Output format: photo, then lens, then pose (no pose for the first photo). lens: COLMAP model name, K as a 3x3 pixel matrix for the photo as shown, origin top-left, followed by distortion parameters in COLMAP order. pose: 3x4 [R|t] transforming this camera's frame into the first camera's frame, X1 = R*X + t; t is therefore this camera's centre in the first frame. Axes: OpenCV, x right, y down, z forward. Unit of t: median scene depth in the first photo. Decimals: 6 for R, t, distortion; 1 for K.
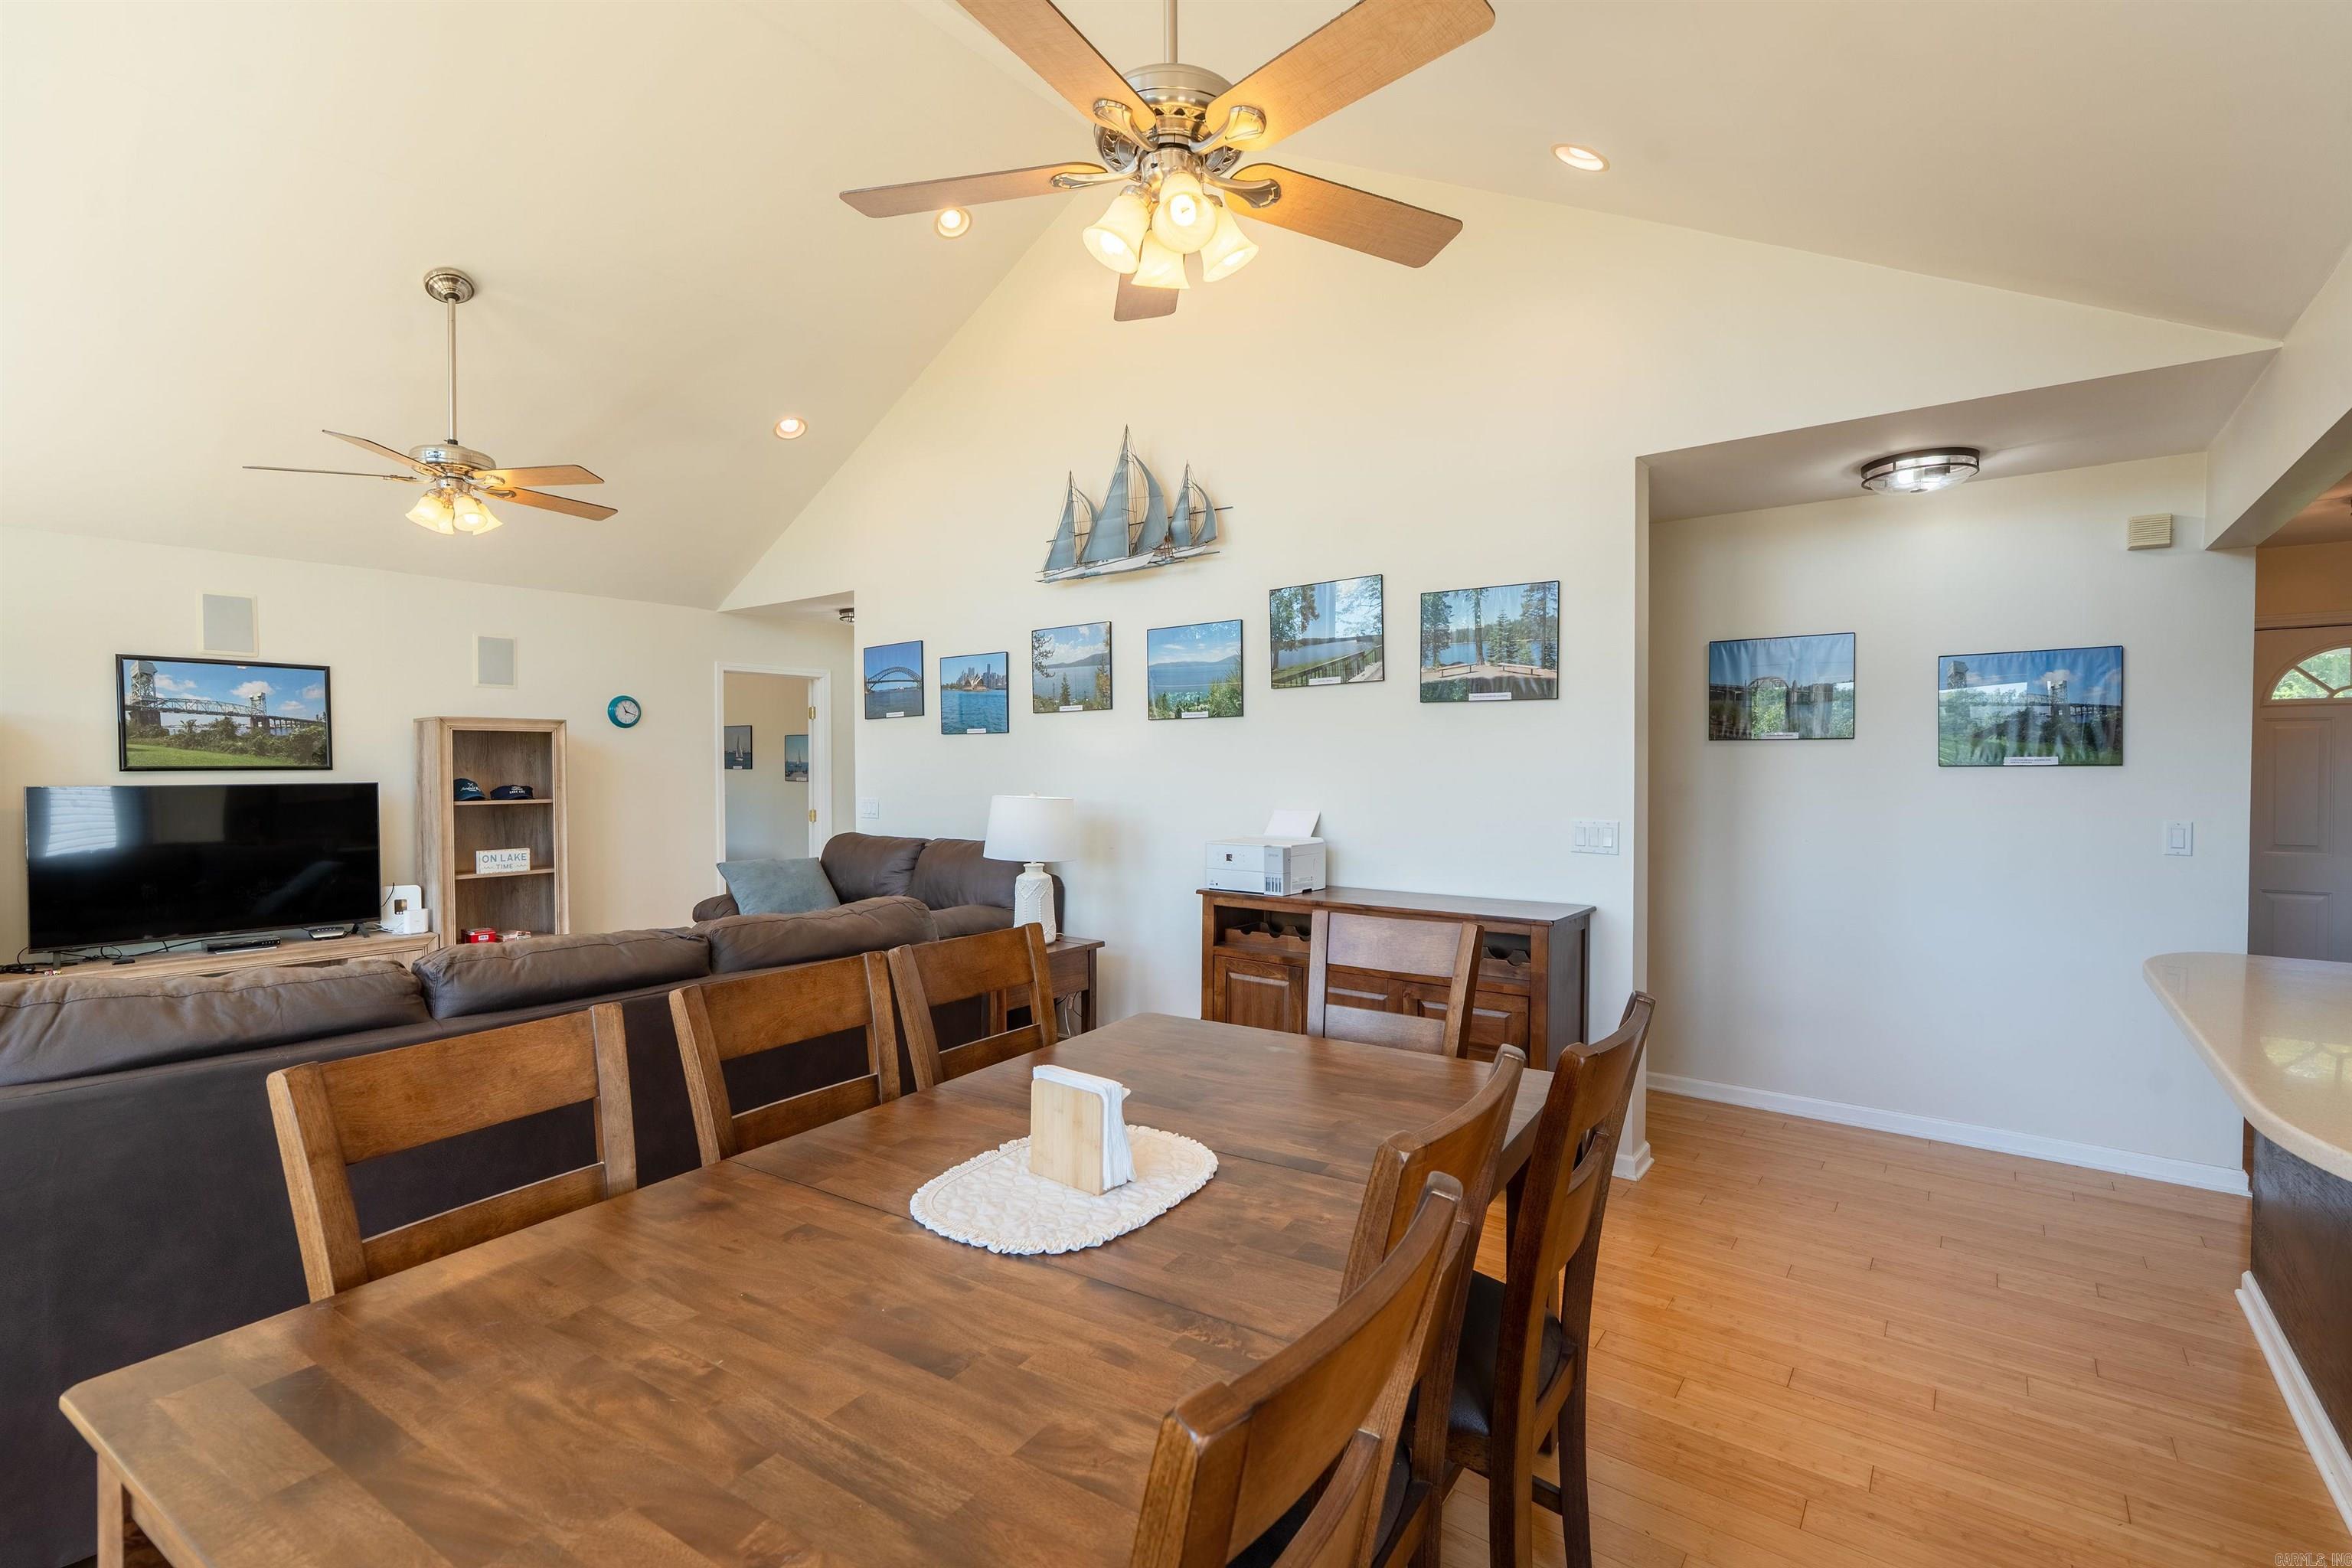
lens RADIAL K [[1053.4, 0, 1177.0], [0, 1053.4, 783.0], [0, 0, 1]] dist [-0.006905, 0.002297]
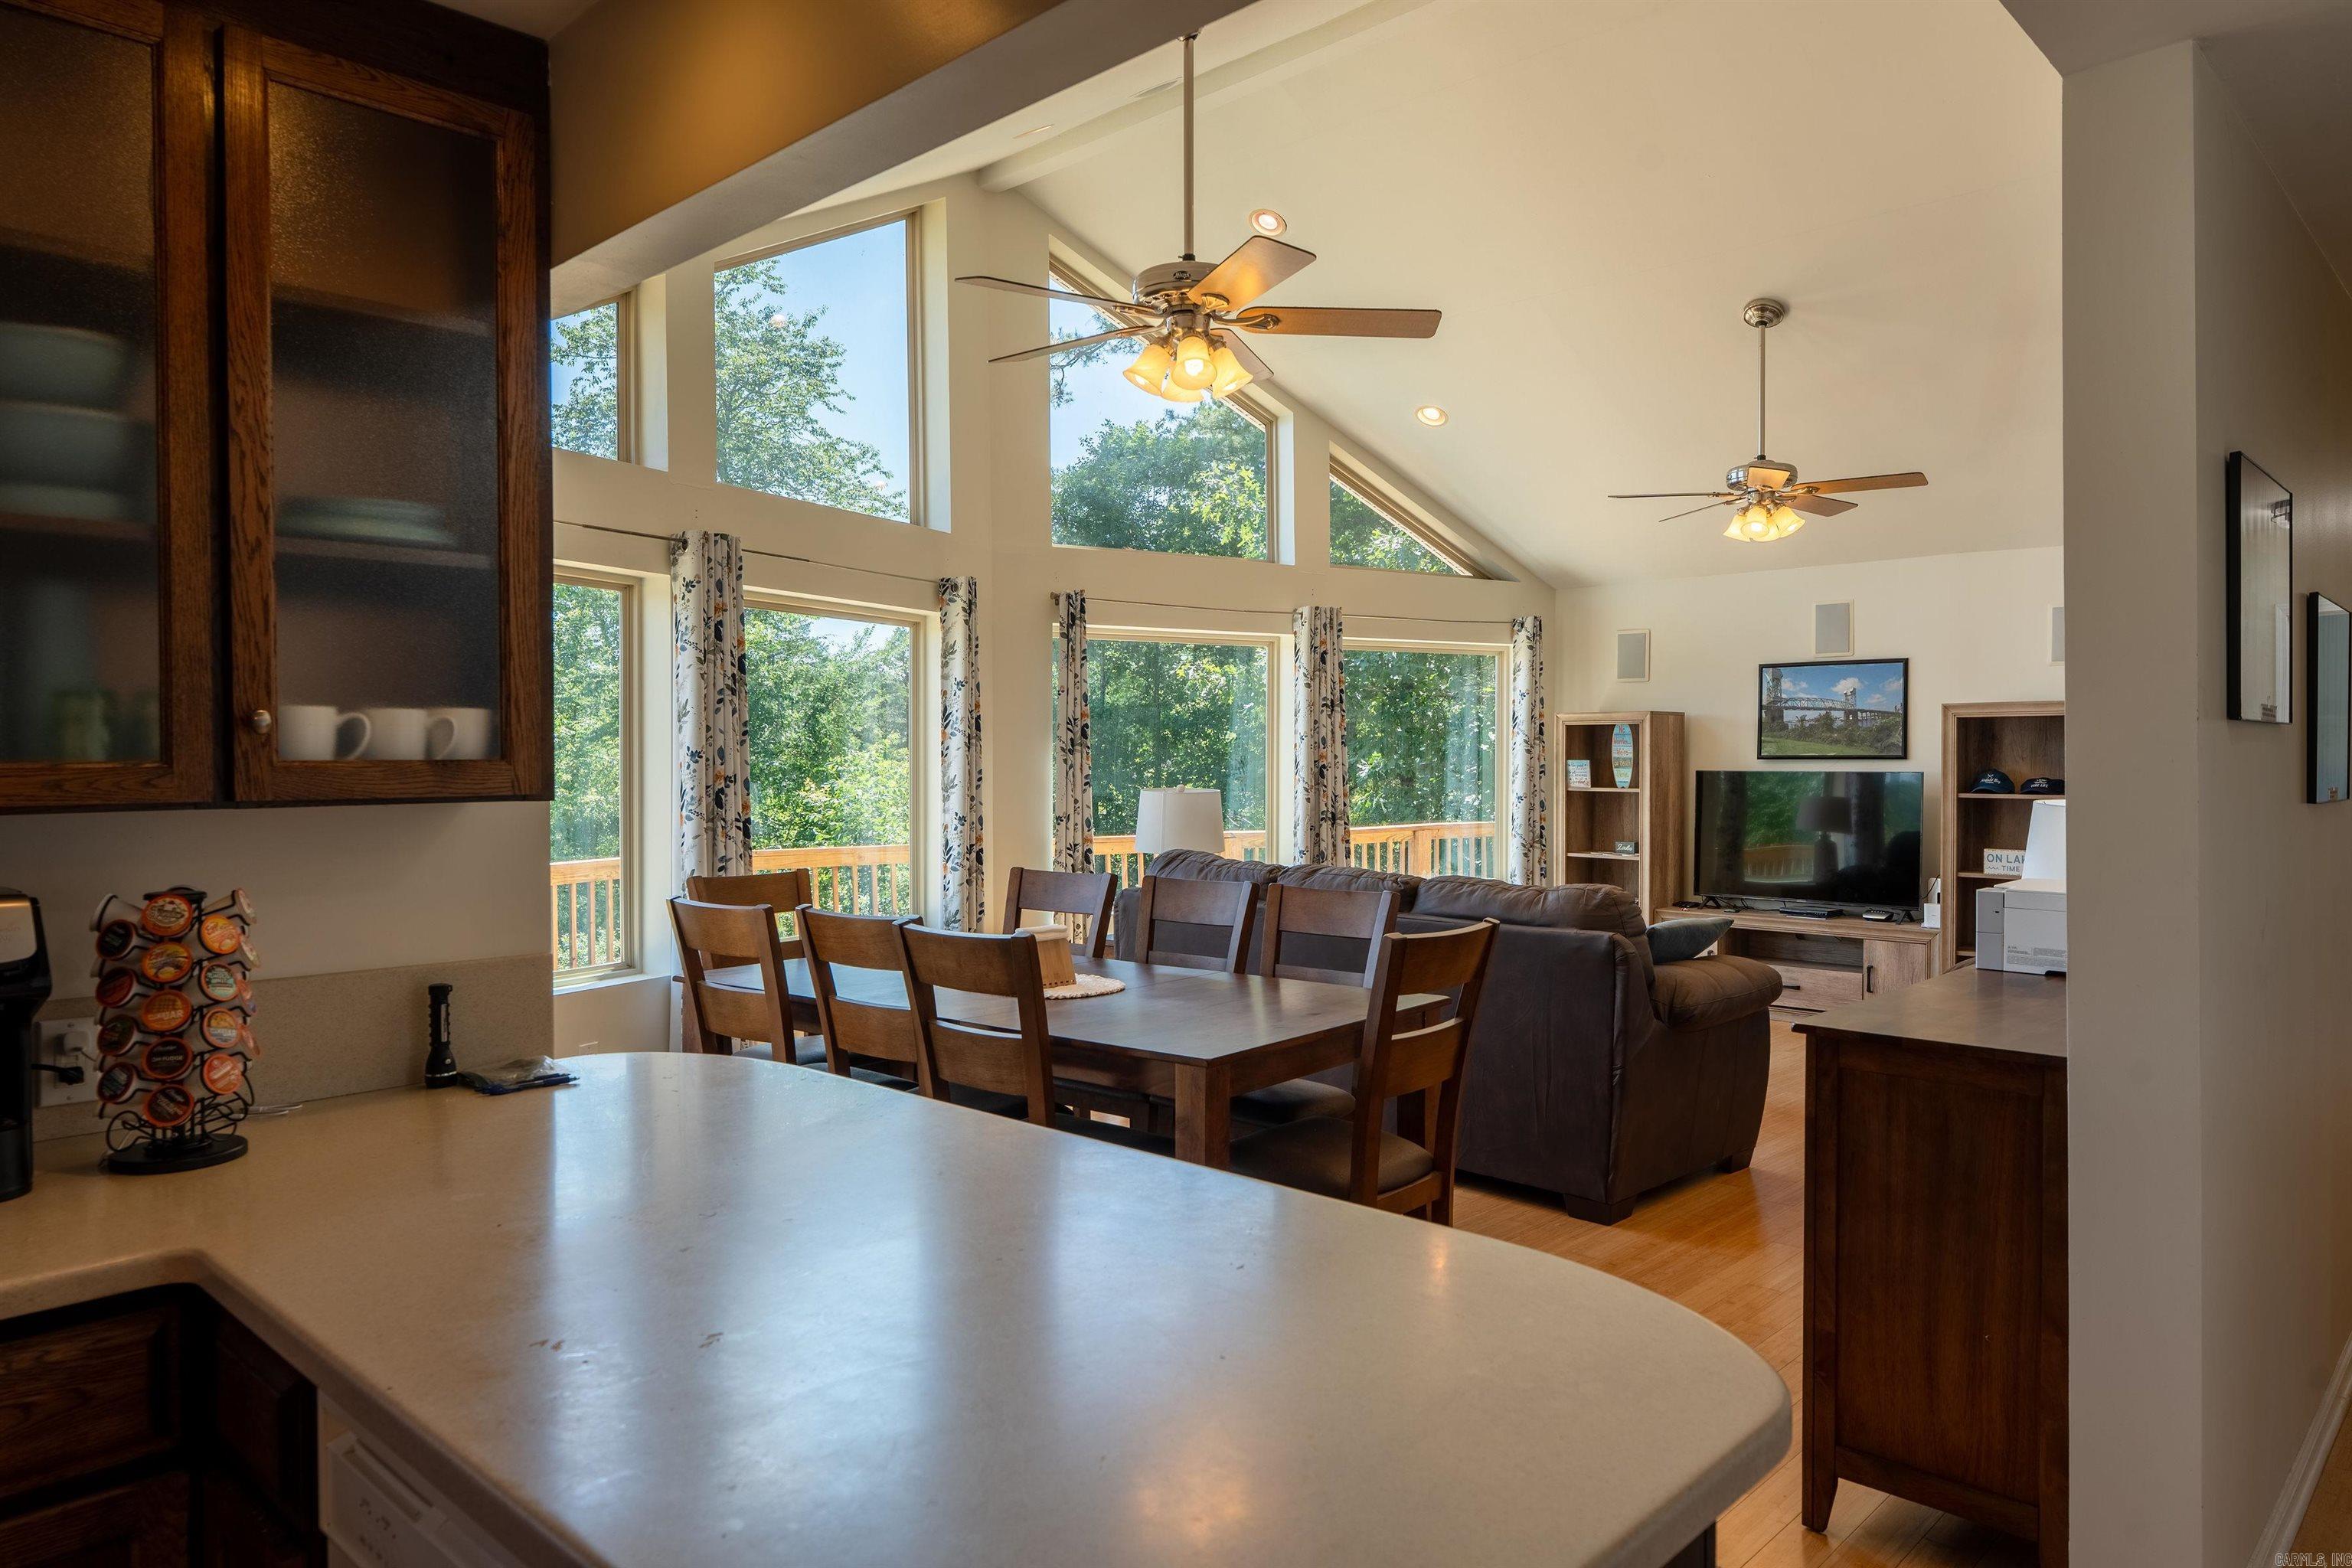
lens RADIAL K [[1508.0, 0, 1174.9], [0, 1508.0, 778.5], [0, 0, 1]] dist [-0.002229, 0.000859]
pose [[-0.108882, 0.017140, -0.993907, 0.837985], [-0.017215, 0.999669, 0.019126, -0.010662], [0.993906, 0.019193, -0.108551, 0.512392]]
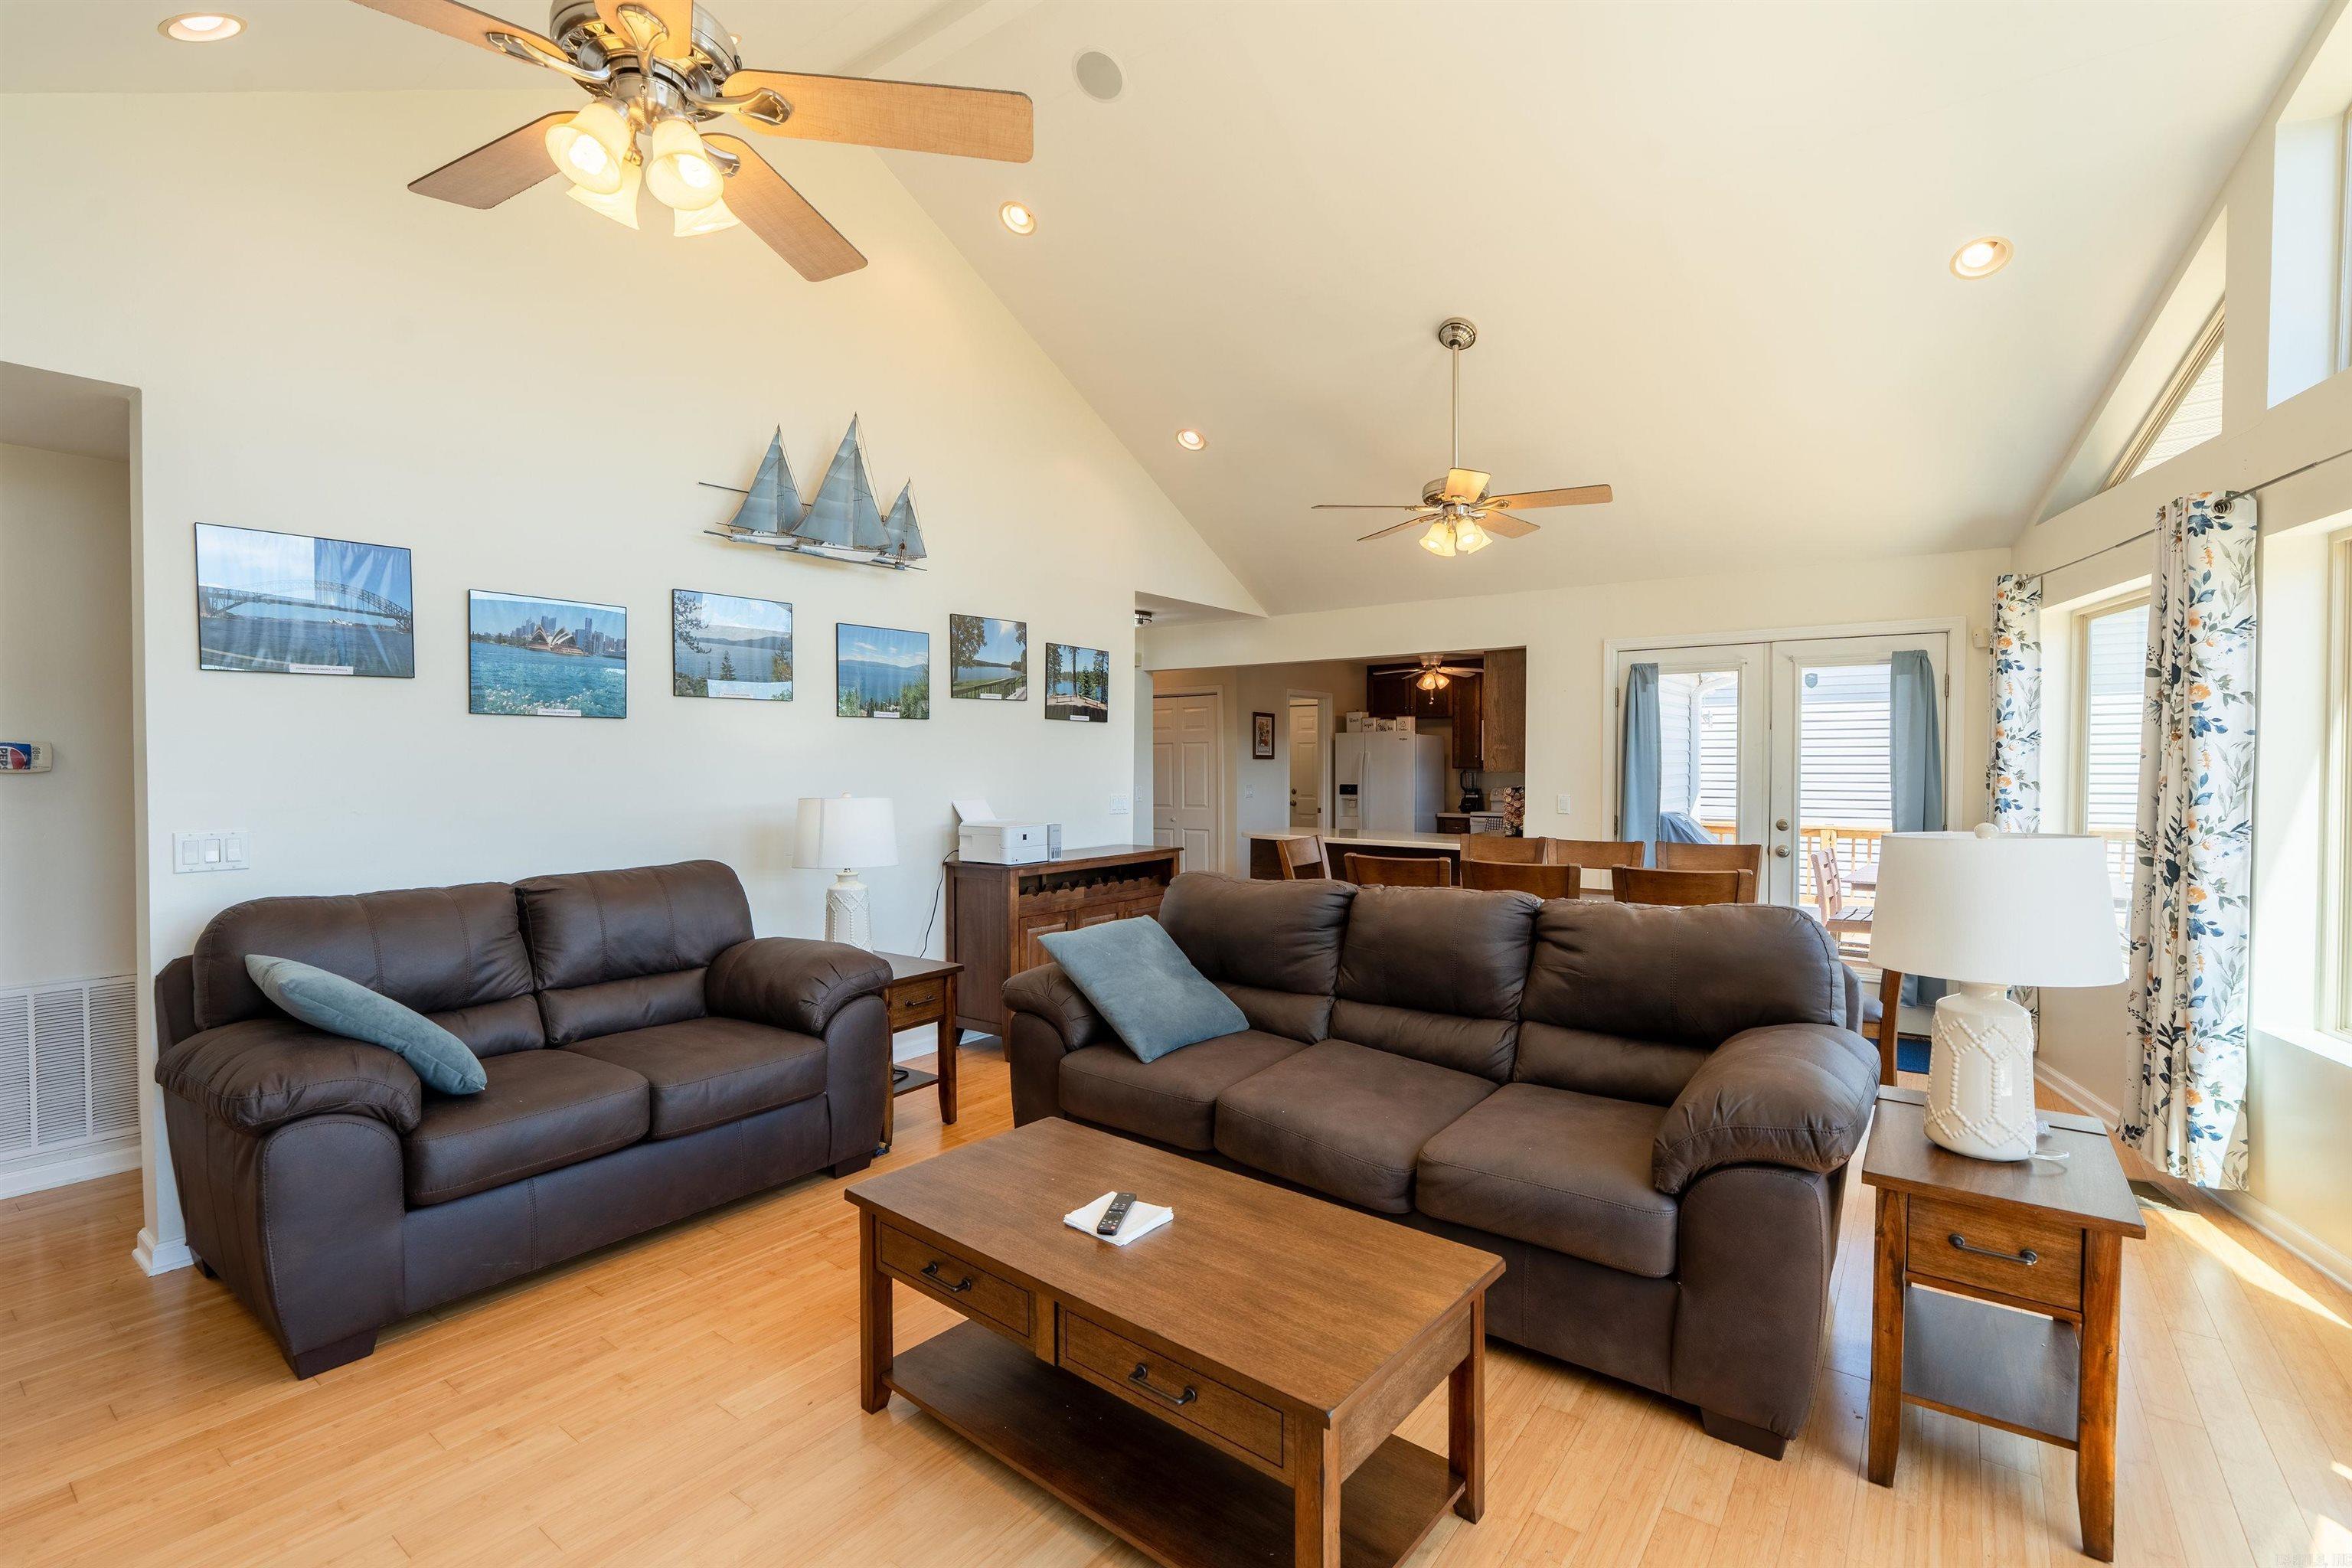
lens RADIAL K [[1053.4, 0, 1177.2], [0, 1053.4, 785.2], [0, 0, 1]] dist [-0.006905, 0.002297]
pose [[-0.018537, -0.020700, 0.999614, -1.013000], [0.019324, 0.999591, 0.021058, -0.010472], [-0.999641, 0.019707, -0.018129, 0.713051]]
